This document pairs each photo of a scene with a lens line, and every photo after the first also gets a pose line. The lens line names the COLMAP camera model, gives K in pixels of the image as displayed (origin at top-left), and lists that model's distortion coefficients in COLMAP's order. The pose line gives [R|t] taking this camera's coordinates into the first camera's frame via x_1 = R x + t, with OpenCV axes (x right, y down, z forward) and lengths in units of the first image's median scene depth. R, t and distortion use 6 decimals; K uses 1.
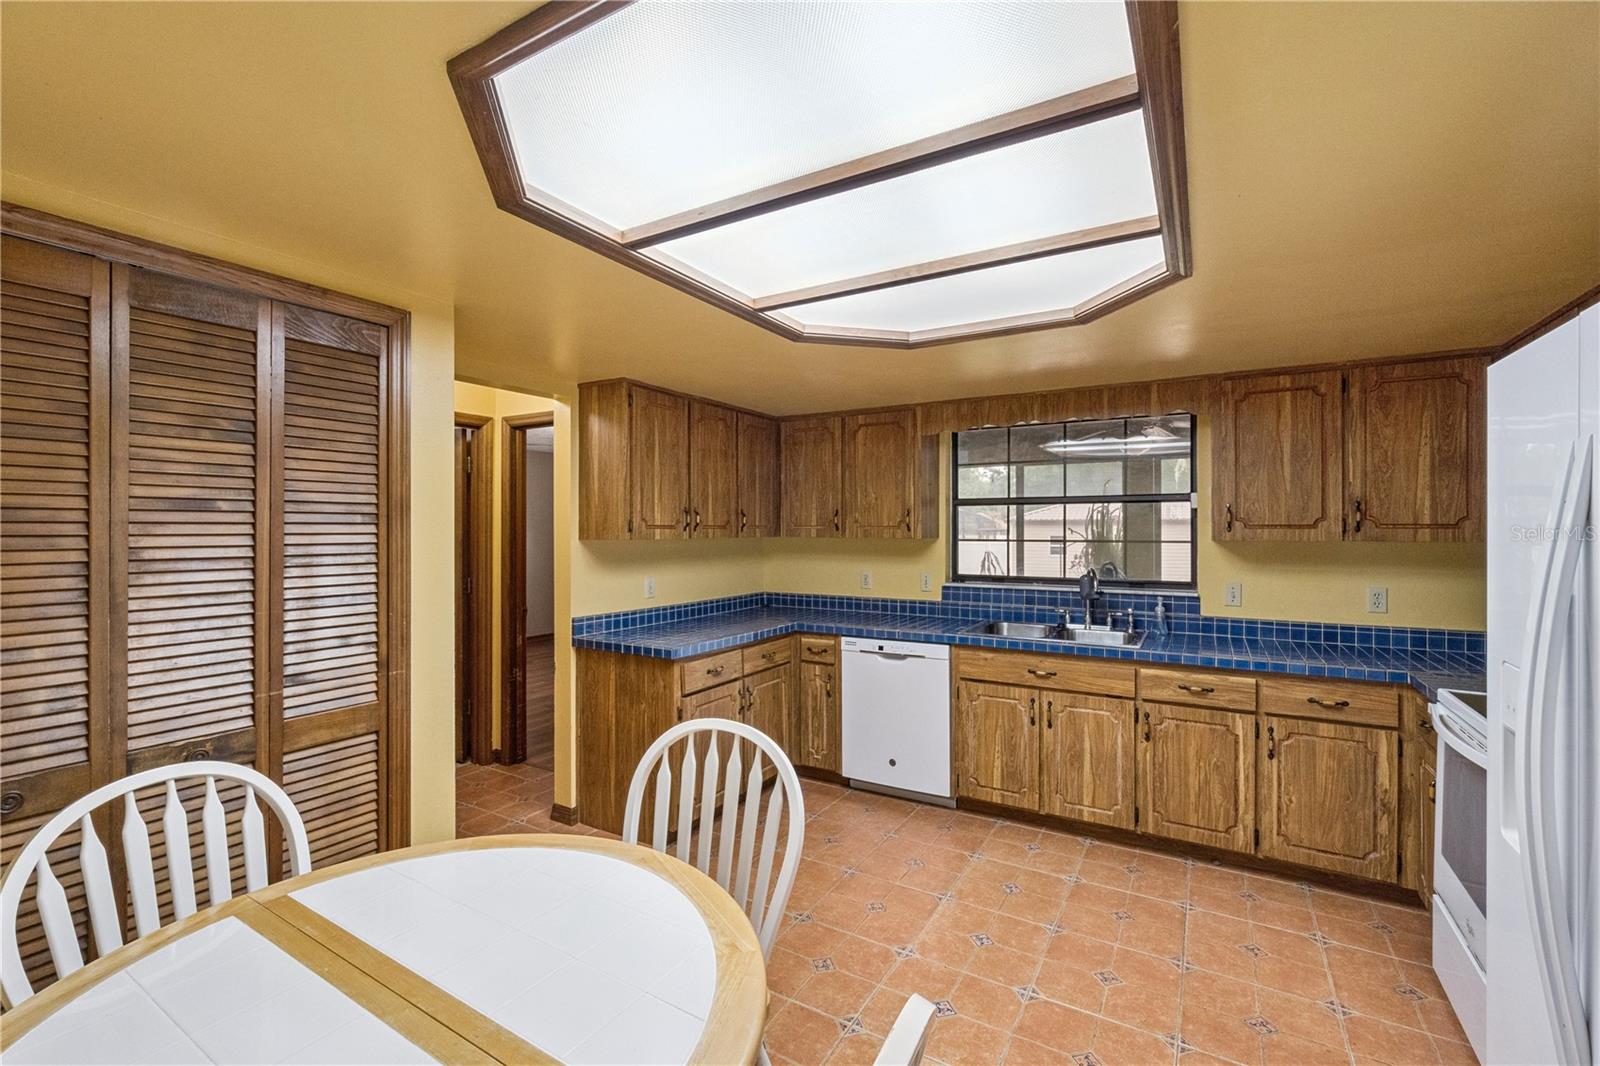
lens RADIAL K [[689.6, 0, 802.0], [0, 689.6, 524.2], [0, 0, 1]] dist [-0.001953, -0.000040]
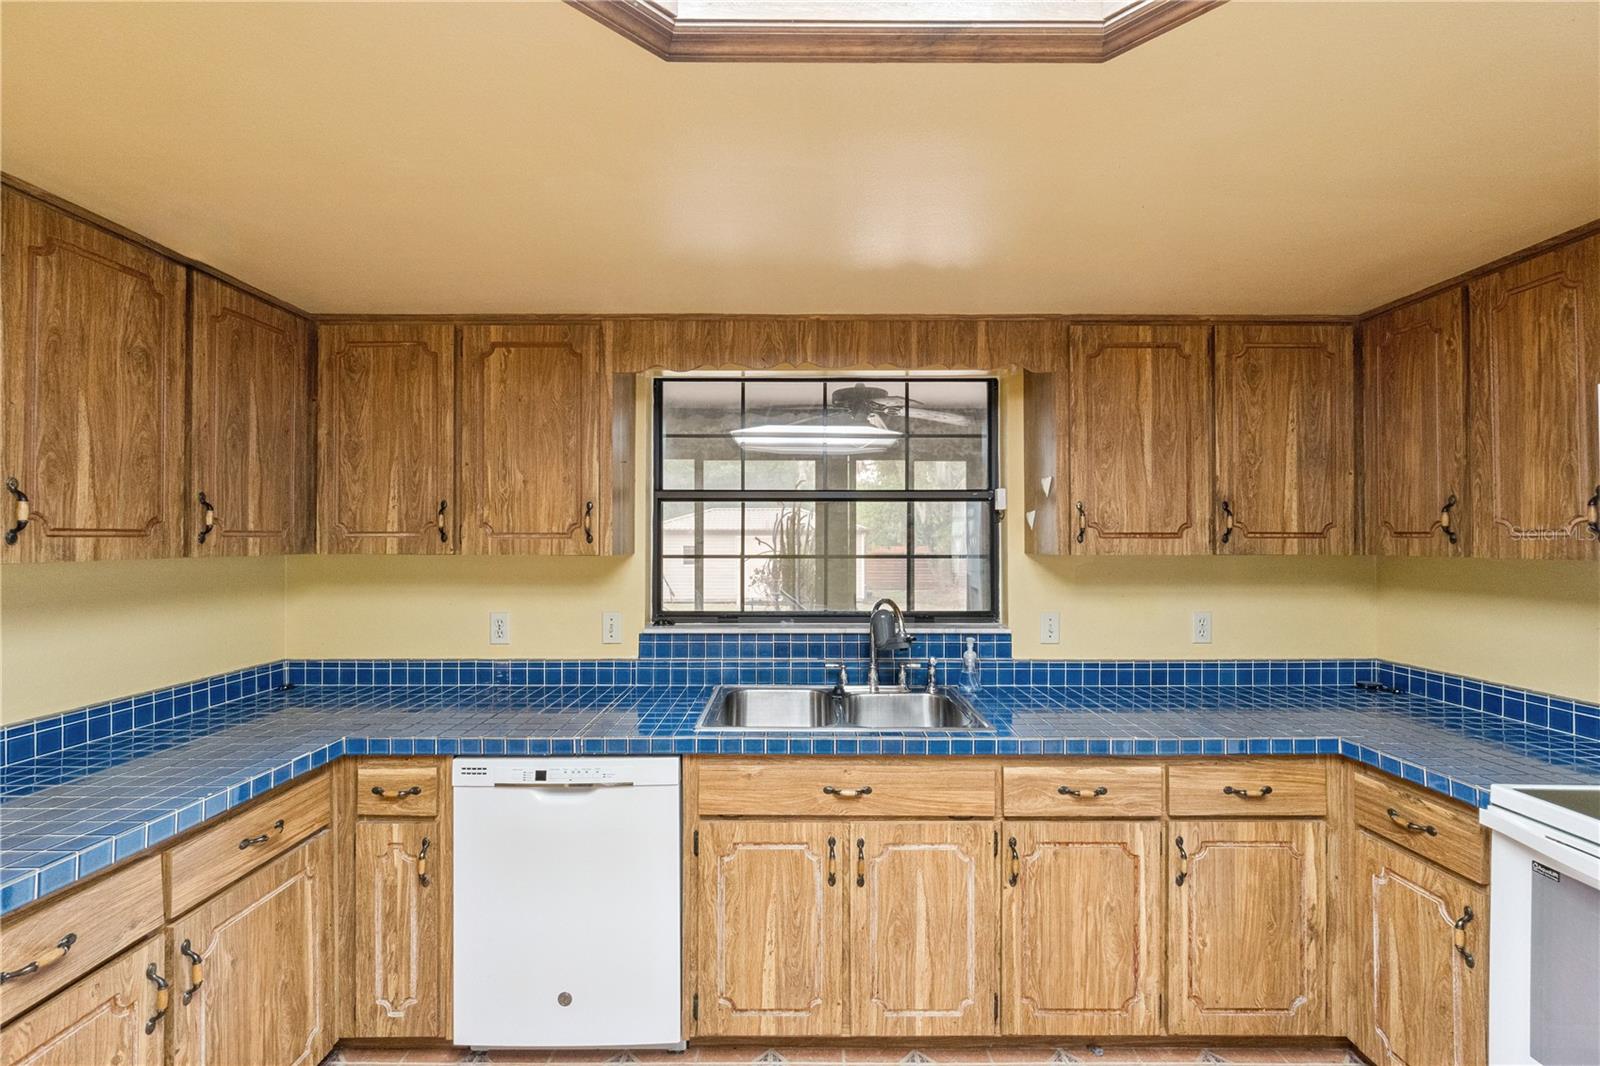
lens RADIAL K [[685.5, 0, 797.7], [0, 685.5, 530.5], [0, 0, 1]] dist [-0.004781, 0.000485]
pose [[0.861125, 0.006786, 0.508347, 0.022214], [-0.003896, 0.999970, -0.006749, 0.004147], [-0.508378, 0.003832, 0.861126, 0.506425]]
